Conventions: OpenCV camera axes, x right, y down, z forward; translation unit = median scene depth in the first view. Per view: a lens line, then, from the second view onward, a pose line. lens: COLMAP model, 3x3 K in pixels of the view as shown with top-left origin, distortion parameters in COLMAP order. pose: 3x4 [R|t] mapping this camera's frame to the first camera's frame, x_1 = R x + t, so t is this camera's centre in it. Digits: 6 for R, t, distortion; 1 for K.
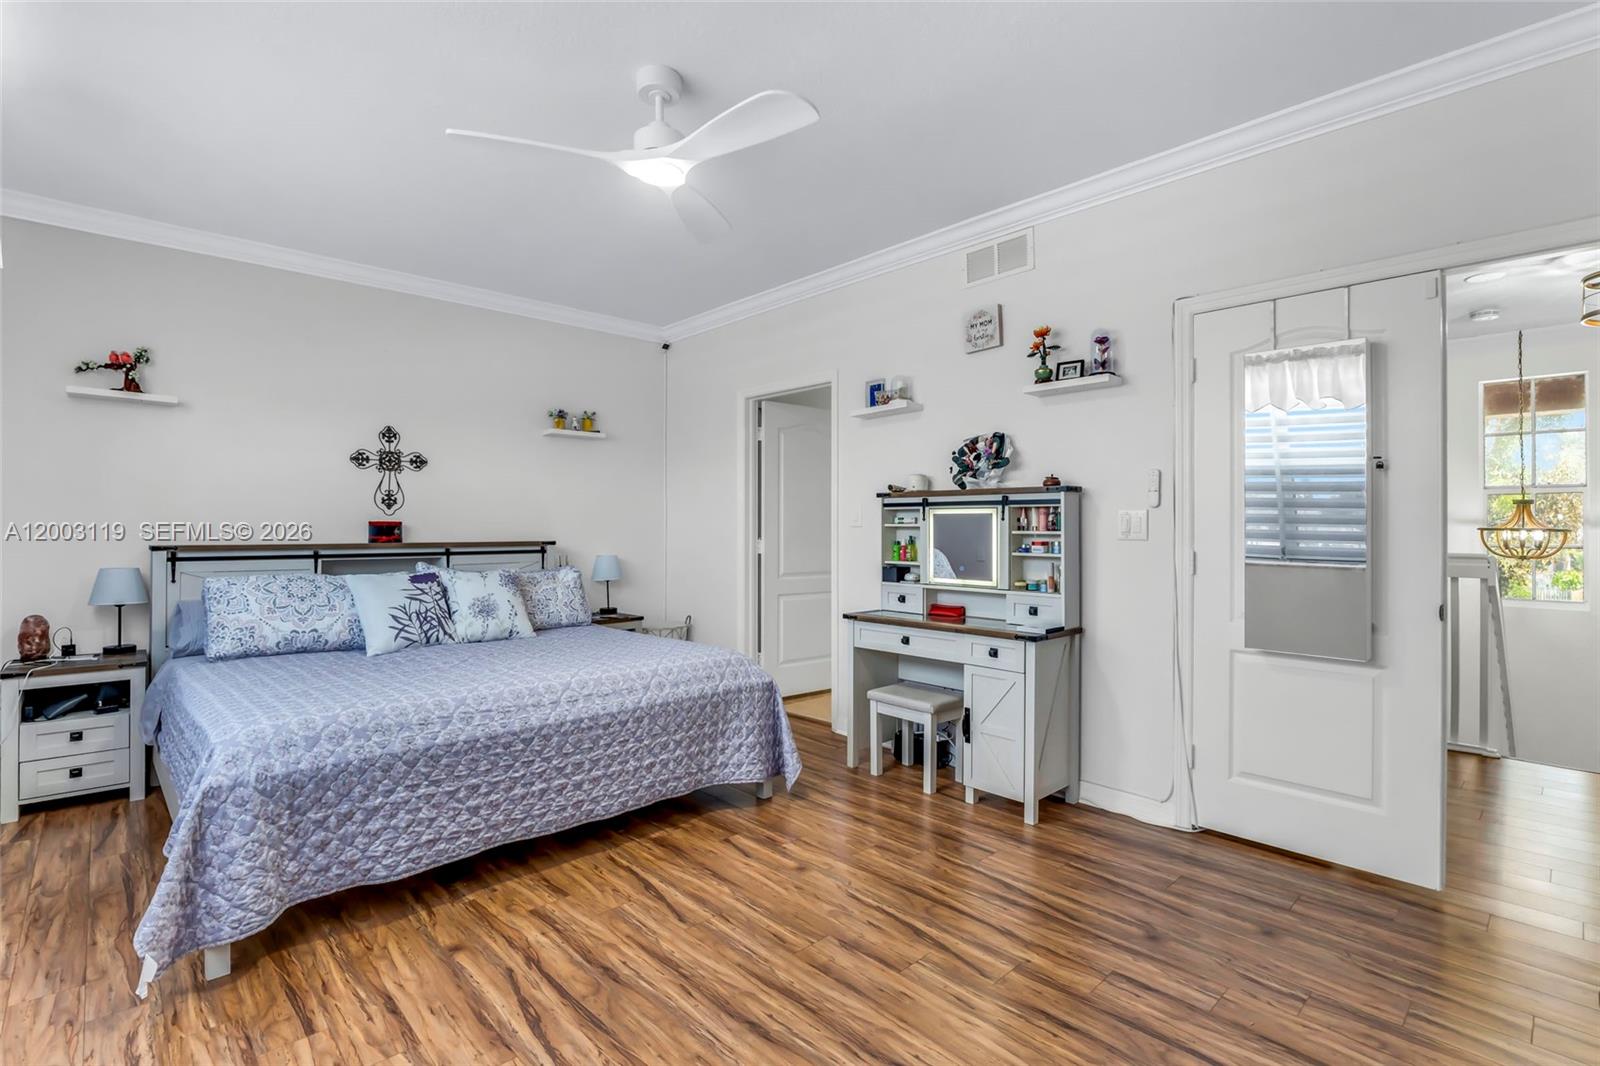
lens RADIAL K [[762.8, 0, 811.5], [0, 762.8, 526.3], [0, 0, 1]] dist [-0.014243, 0.000120]
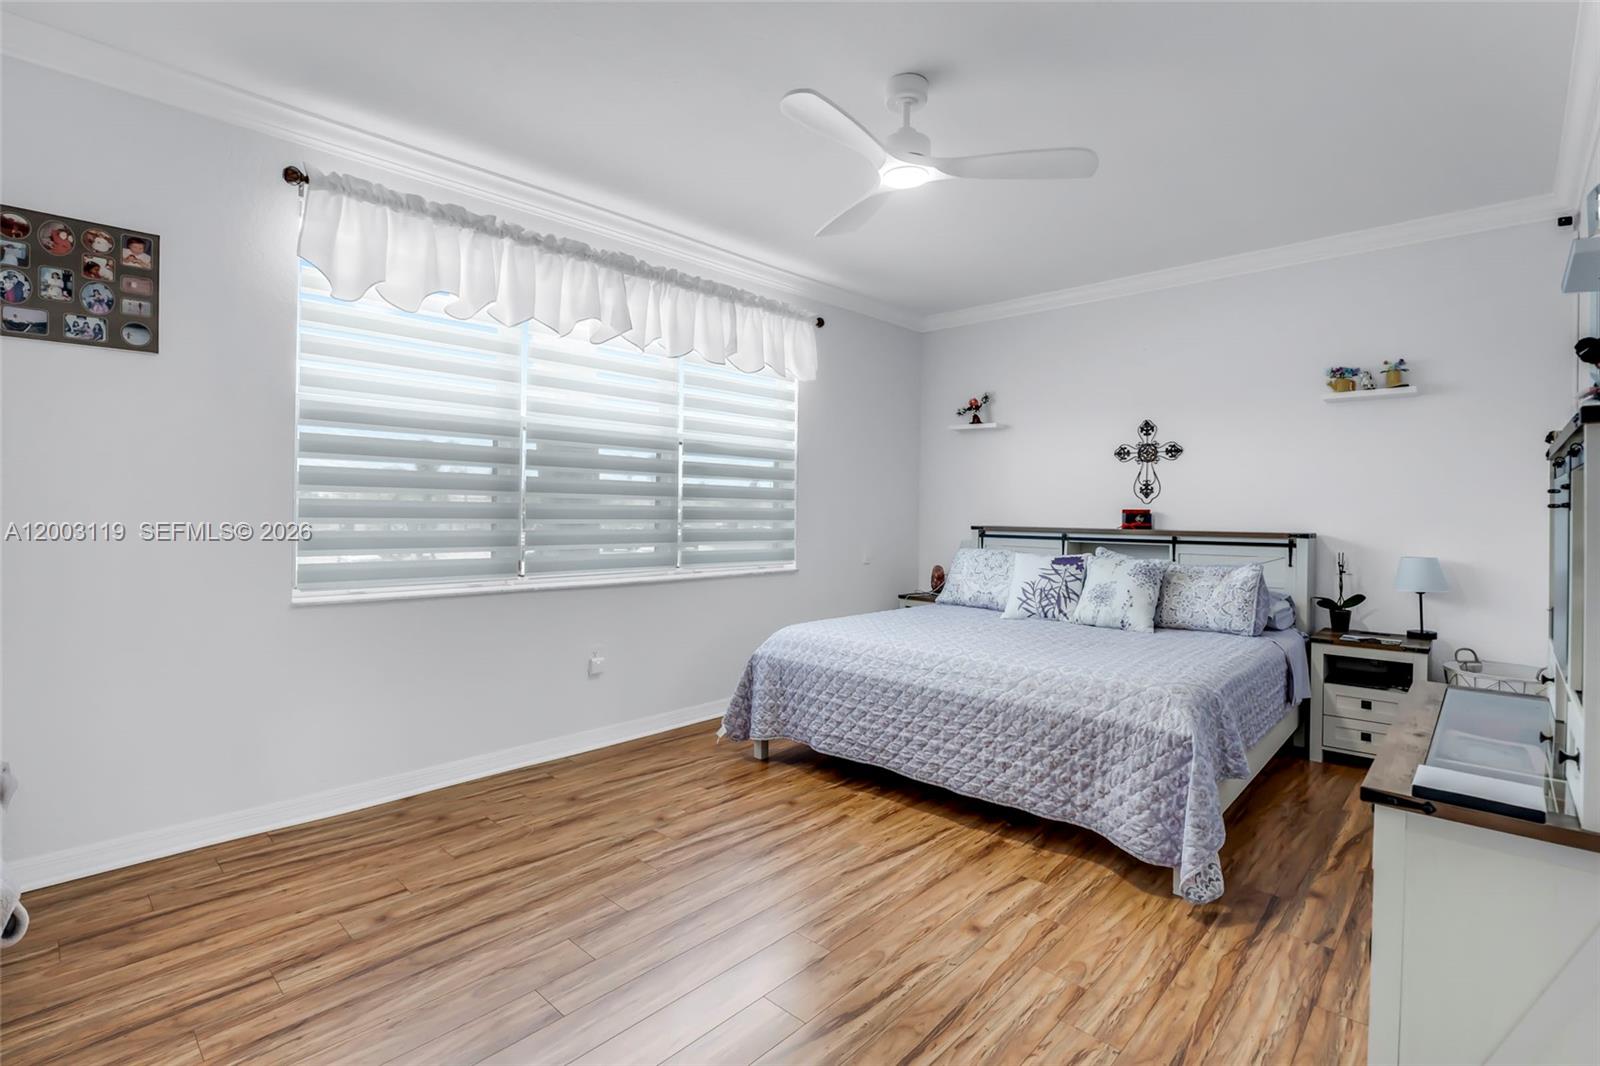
lens RADIAL K [[762.8, 0, 811.5], [0, 762.8, 526.3], [0, 0, 1]] dist [-0.014243, 0.000120]
pose [[0.047018, 0.022264, -0.998646, 0.635859], [-0.004459, 0.999746, 0.022078, -0.005651], [0.998884, 0.003415, 0.047106, 0.622543]]
